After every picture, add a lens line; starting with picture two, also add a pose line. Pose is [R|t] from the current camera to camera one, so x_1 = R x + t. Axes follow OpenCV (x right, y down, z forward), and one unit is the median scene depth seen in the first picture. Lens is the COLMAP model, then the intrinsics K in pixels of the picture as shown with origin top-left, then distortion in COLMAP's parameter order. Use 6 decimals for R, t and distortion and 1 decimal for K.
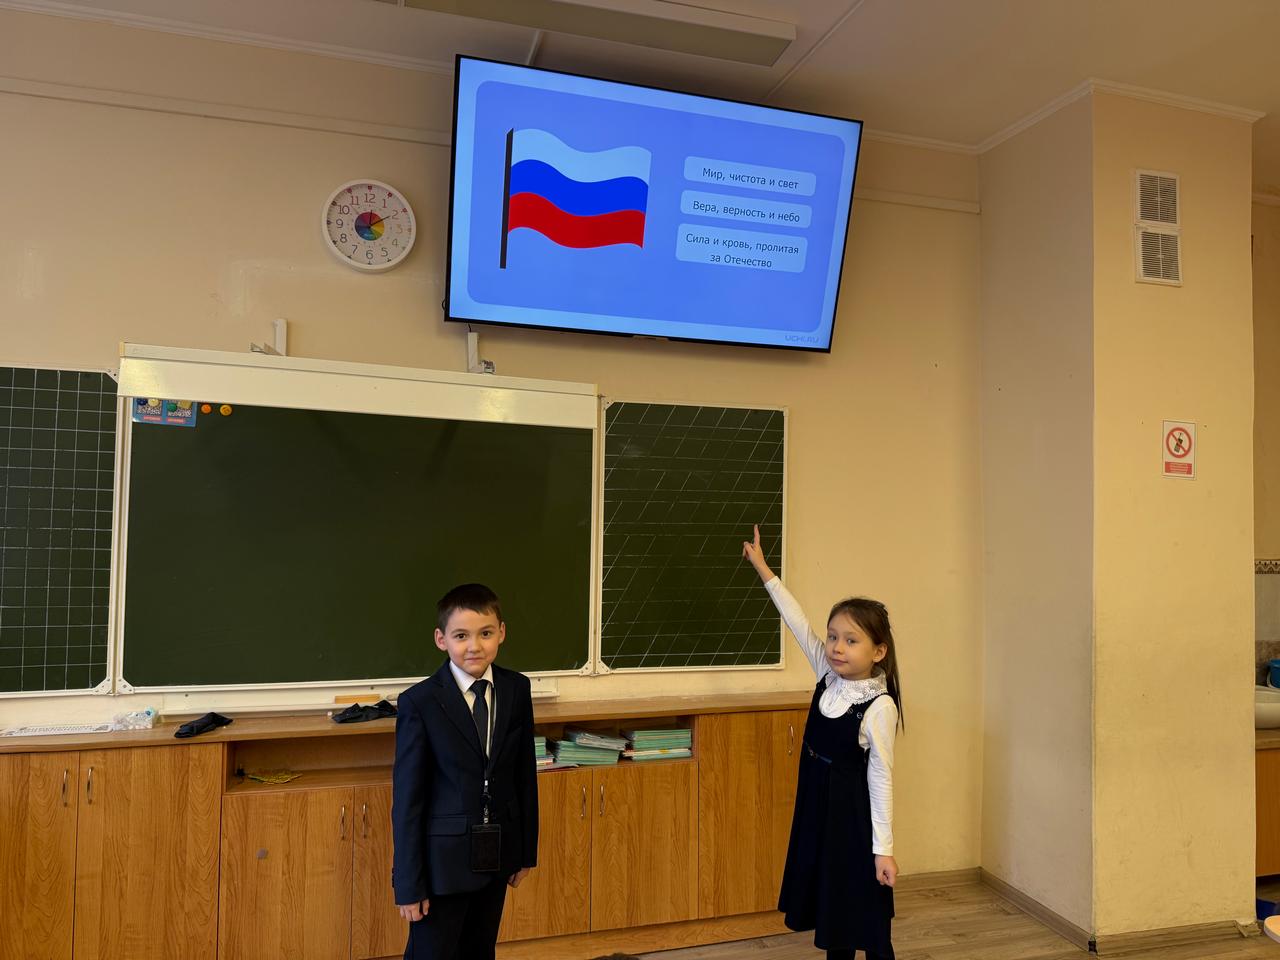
lens RADIAL K [[901.7, 0, 639.1], [0, 901.7, 479.2], [0, 0, 1]] dist [0.020186, -0.030874]
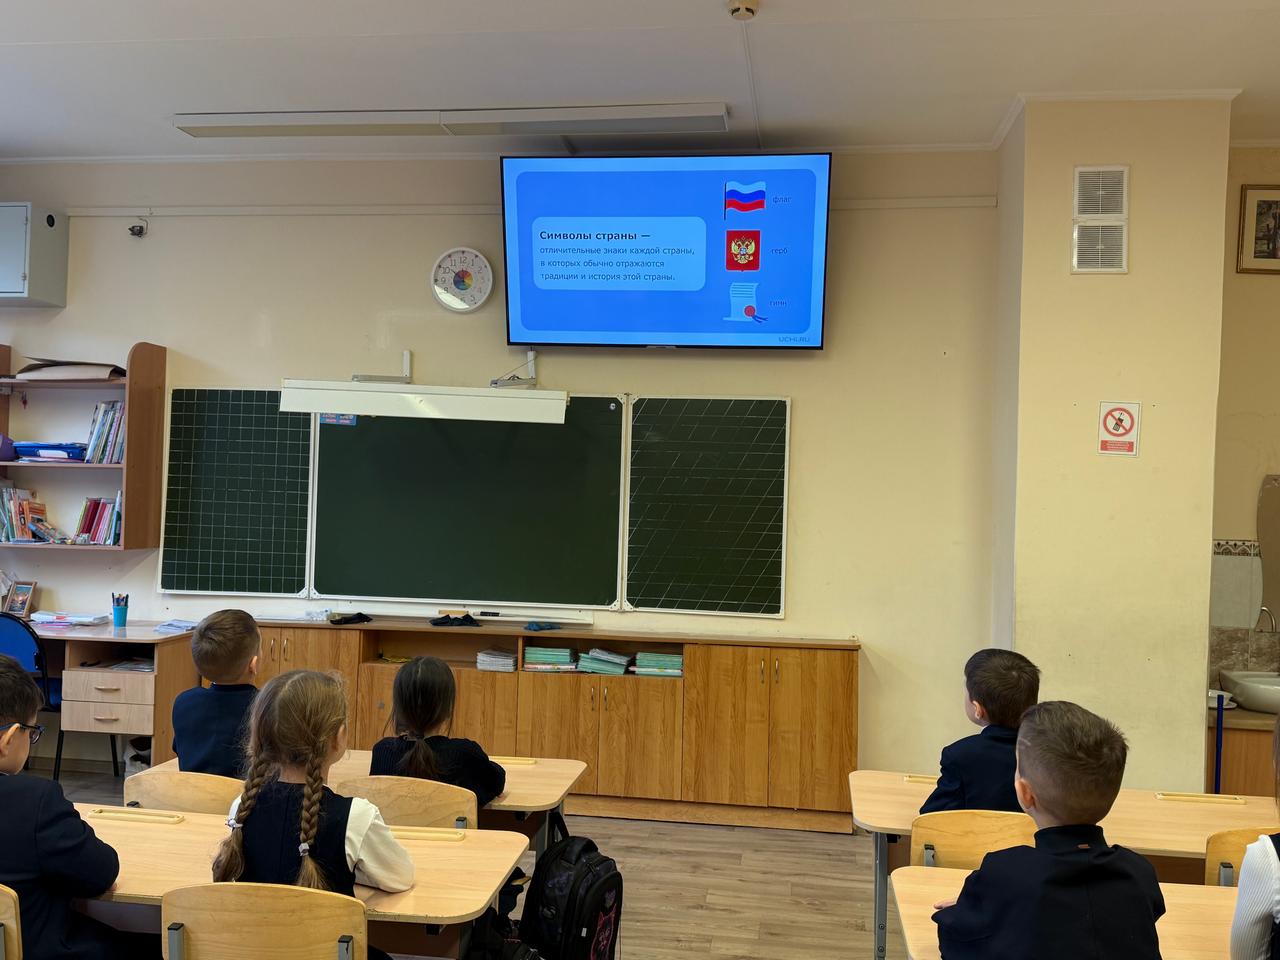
lens RADIAL K [[1134.9, 0, 643.7], [0, 1134.9, 491.1], [0, 0, 1]] dist [0.078599, -0.150144]
pose [[0.904944, 0.007422, -0.425466, 0.703554], [0.002547, 0.999735, 0.022858, 0.008753], [0.425523, -0.021769, 0.904686, -0.481100]]
